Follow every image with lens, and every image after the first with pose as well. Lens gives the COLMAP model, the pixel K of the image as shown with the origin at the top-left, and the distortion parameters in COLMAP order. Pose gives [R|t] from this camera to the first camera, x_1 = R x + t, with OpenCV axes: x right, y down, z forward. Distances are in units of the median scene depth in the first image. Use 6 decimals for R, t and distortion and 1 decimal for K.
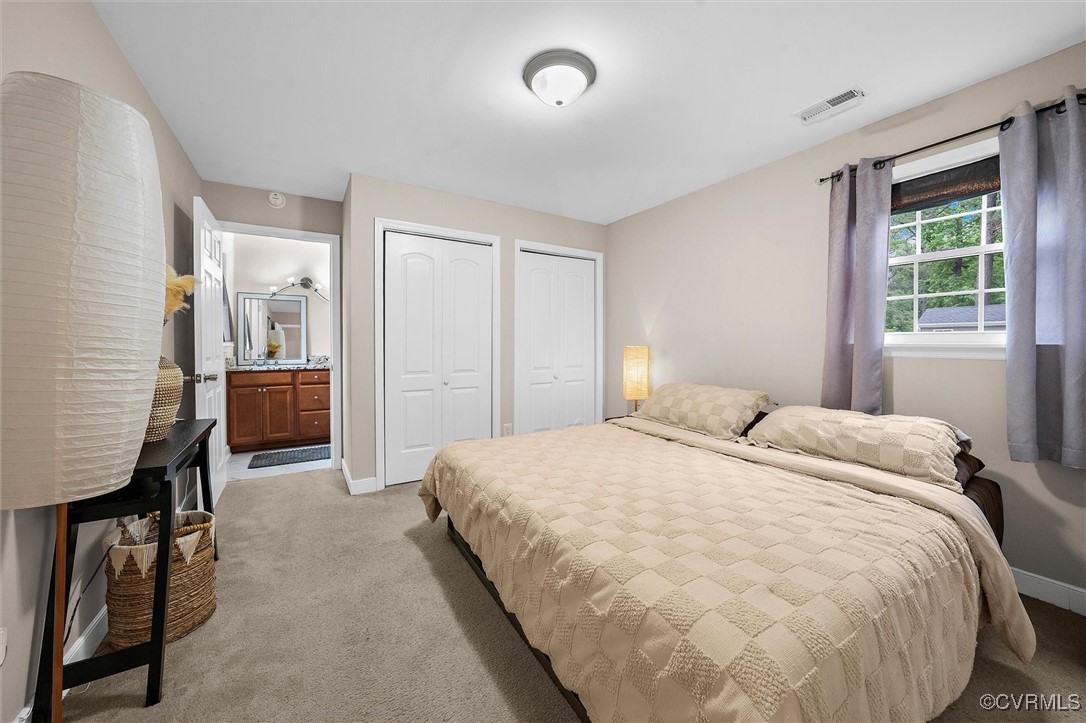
lens RADIAL K [[388.5, 0, 543.1], [0, 388.5, 352.6], [0, 0, 1]] dist [-0.016417, 0.000766]
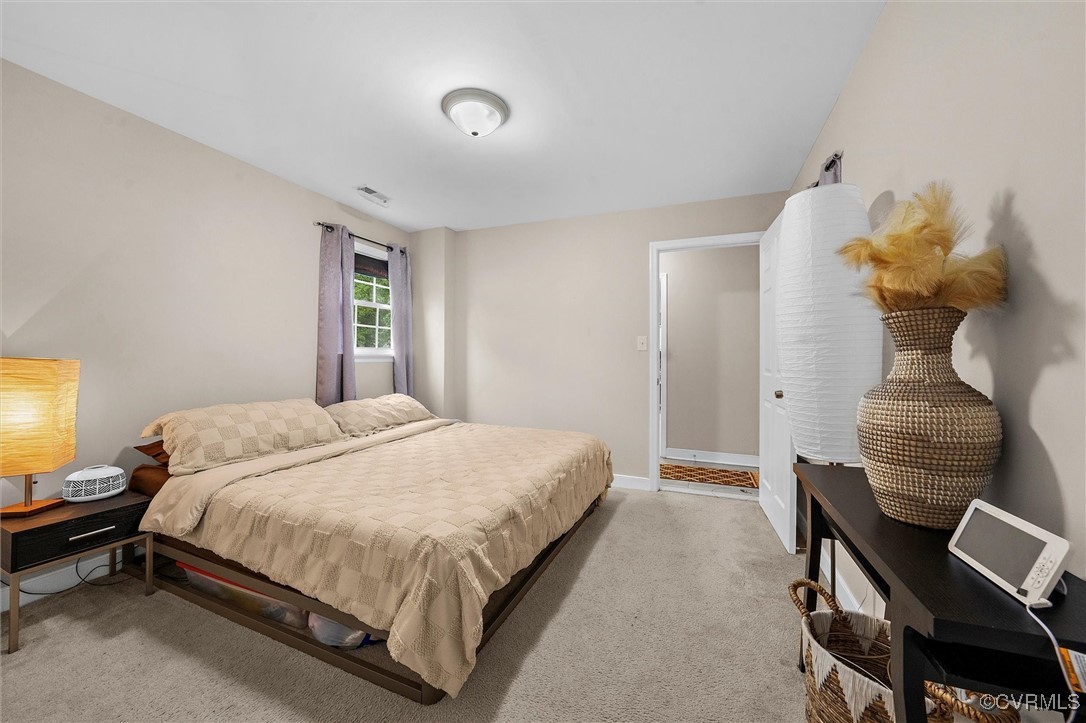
lens RADIAL K [[388.5, 0, 544.4], [0, 388.5, 358.8], [0, 0, 1]] dist [-0.016417, 0.000766]
pose [[-0.589514, -0.006161, 0.807735, -0.897179], [0.011144, 0.999814, 0.015759, -0.021990], [-0.807681, 0.018291, -0.589335, 1.428281]]
